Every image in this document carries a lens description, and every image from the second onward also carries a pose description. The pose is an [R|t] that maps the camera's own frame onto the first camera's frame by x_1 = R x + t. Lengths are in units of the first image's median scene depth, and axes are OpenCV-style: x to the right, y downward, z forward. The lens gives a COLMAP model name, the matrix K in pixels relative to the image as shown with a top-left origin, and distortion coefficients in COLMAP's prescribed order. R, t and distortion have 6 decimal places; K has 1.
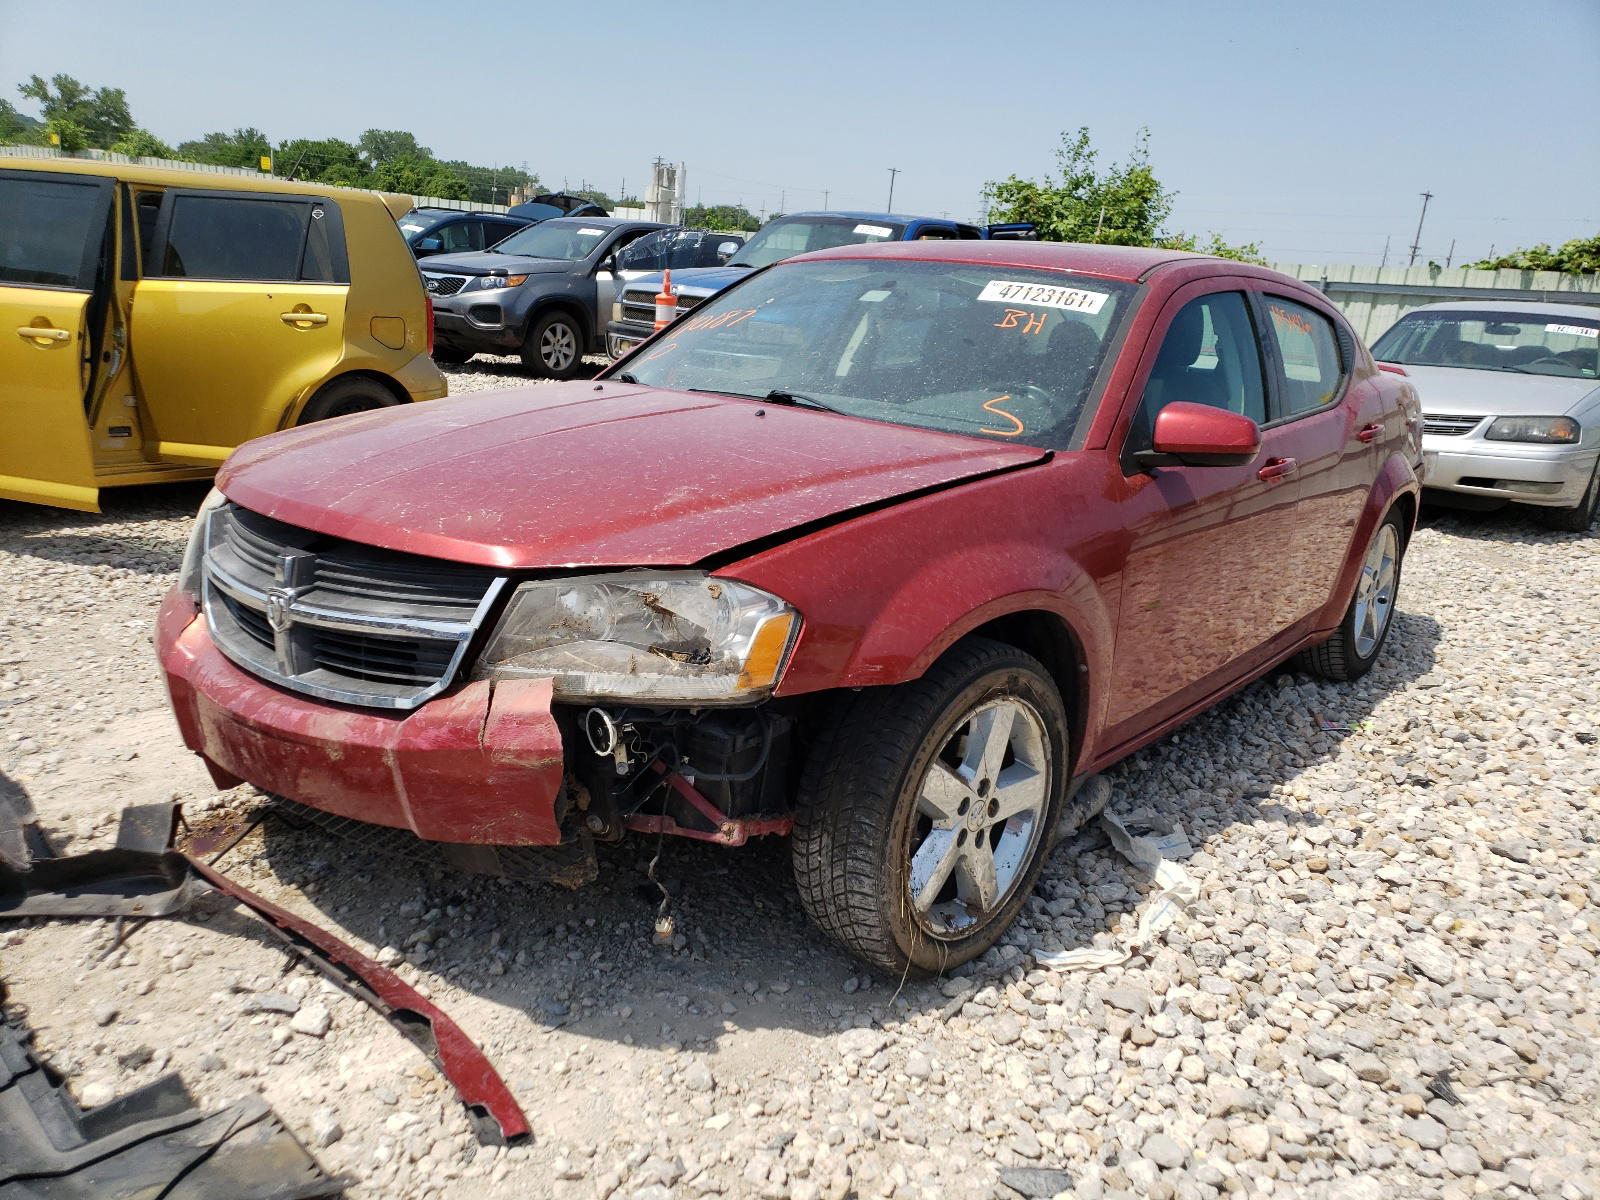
lens RADIAL K [[1208.7, 0, 800.0], [0, 1208.7, 600.0], [0, 0, 1]] dist [0.003036, 0.001141]
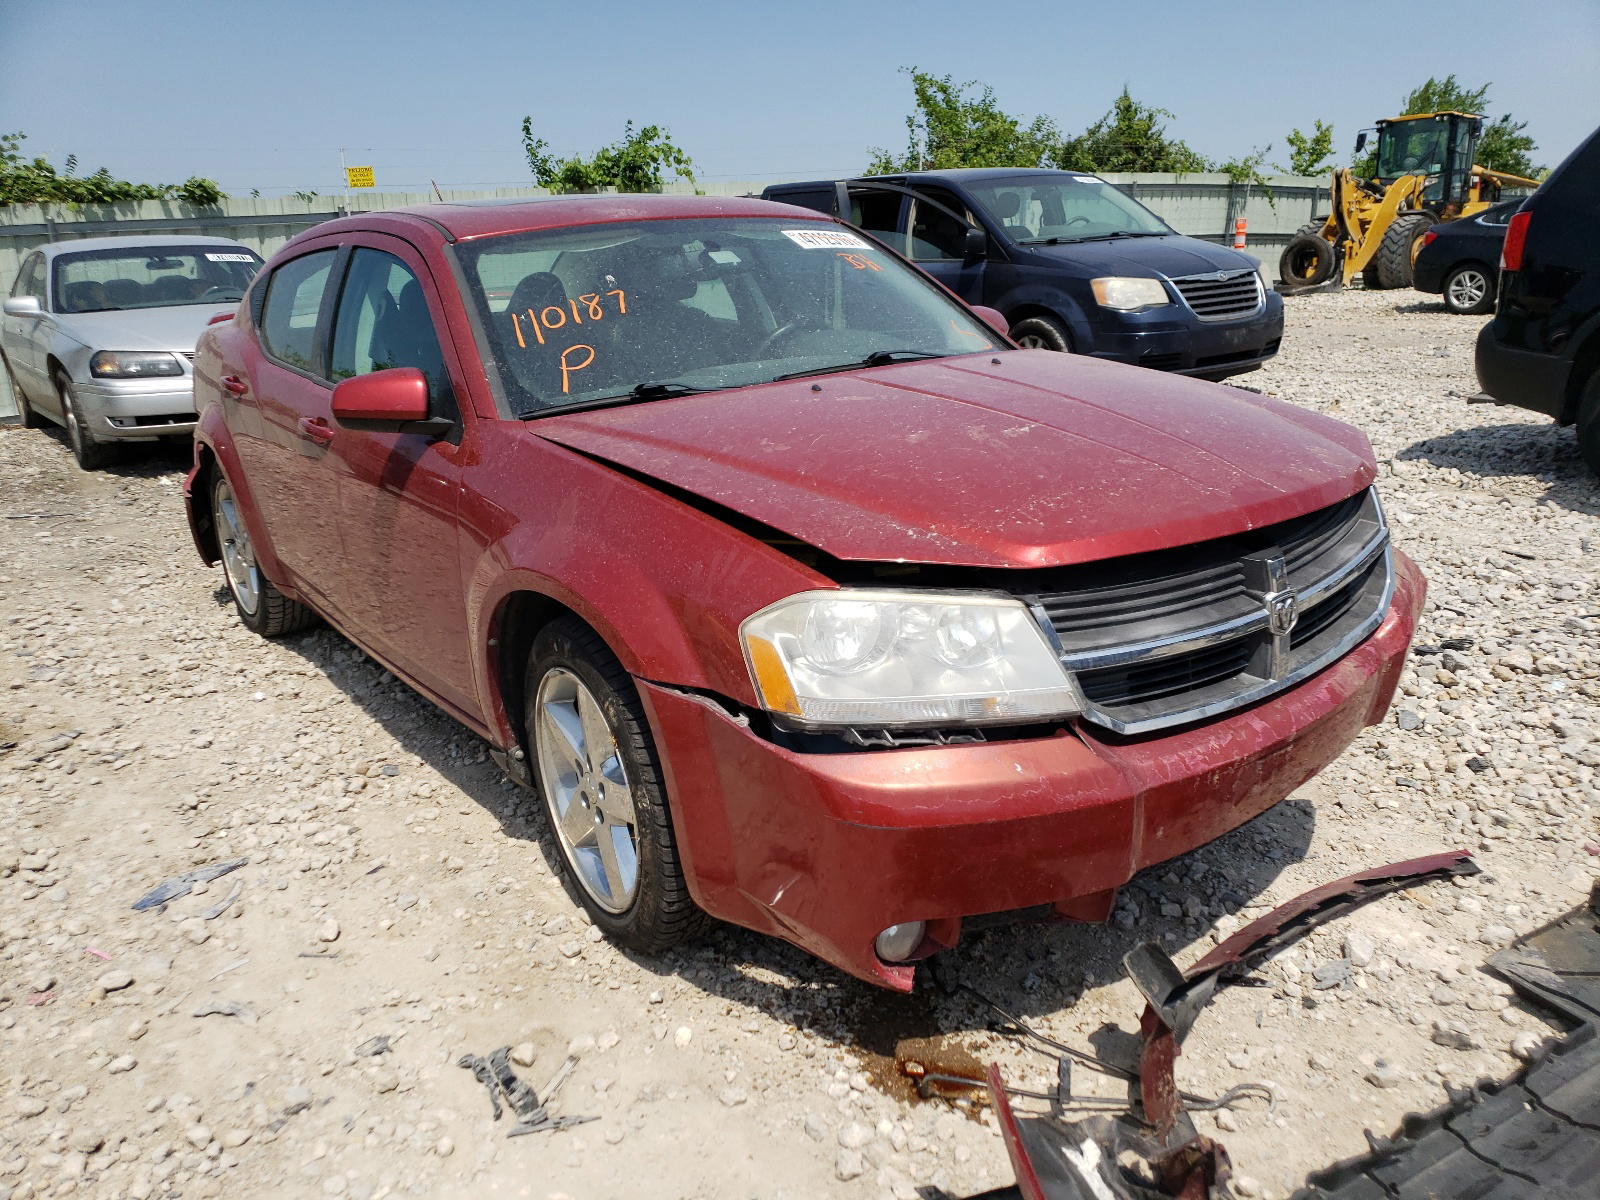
lens RADIAL K [[1215.2, 0, 800.0], [0, 1215.2, 600.0], [0, 0, 1]] dist [0.044595, 0.001266]
pose [[0.273722, -0.351878, 0.895130, -1.338688], [0.305992, 0.914178, 0.265796, -0.360653], [-0.911836, 0.201148, 0.357902, 0.948423]]
